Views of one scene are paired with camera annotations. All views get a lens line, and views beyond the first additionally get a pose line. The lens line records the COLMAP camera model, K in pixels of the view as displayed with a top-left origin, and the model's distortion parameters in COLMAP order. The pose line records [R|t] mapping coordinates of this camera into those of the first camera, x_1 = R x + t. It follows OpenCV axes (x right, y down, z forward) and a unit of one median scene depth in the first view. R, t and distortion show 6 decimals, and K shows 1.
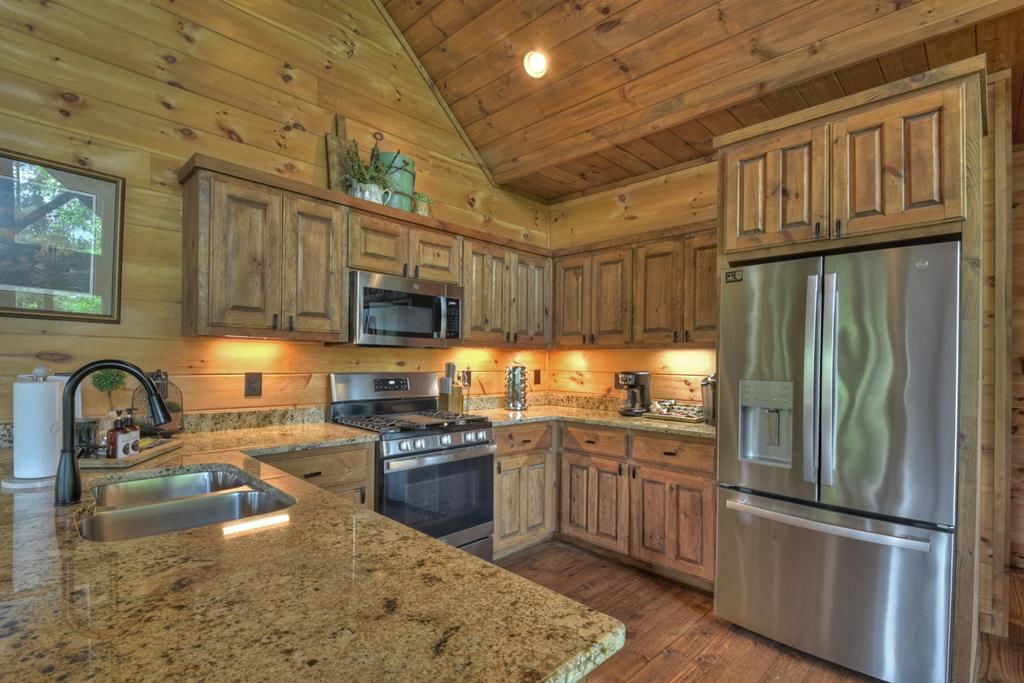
lens RADIAL K [[481.7, 0, 513.8], [0, 481.7, 356.1], [0, 0, 1]] dist [0.017826, -0.018884]
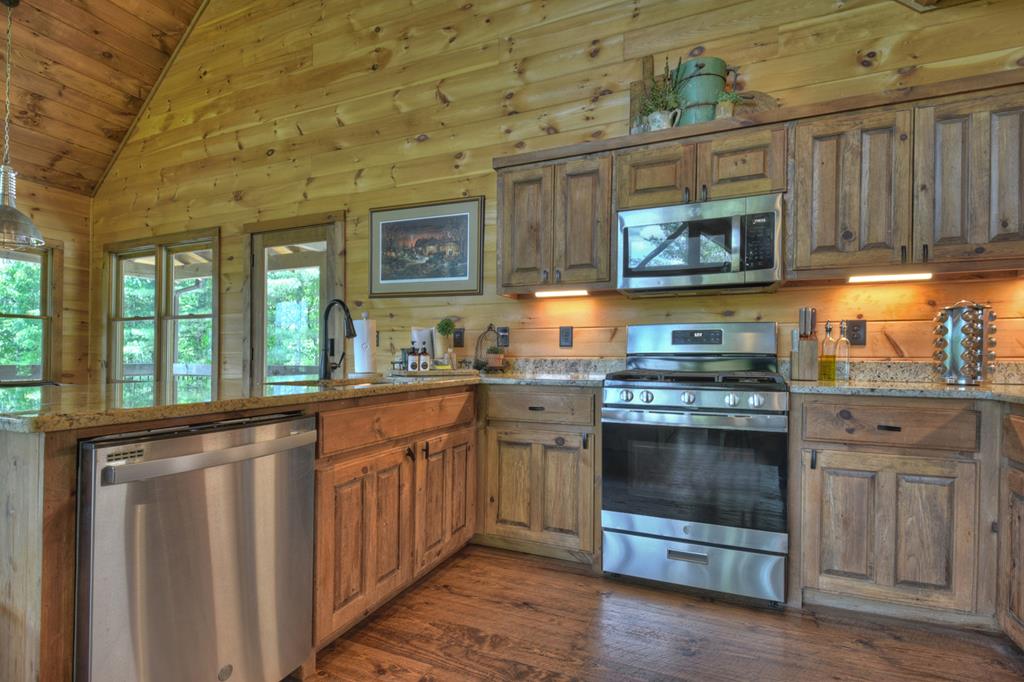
lens RADIAL K [[481.7, 0, 513.8], [0, 481.7, 355.6], [0, 0, 1]] dist [0.017826, -0.018884]
pose [[0.355405, -0.013563, -0.934614, 0.454547], [0.010153, 0.999892, -0.010650, 0.104964], [0.934657, -0.005704, 0.355504, 0.434550]]
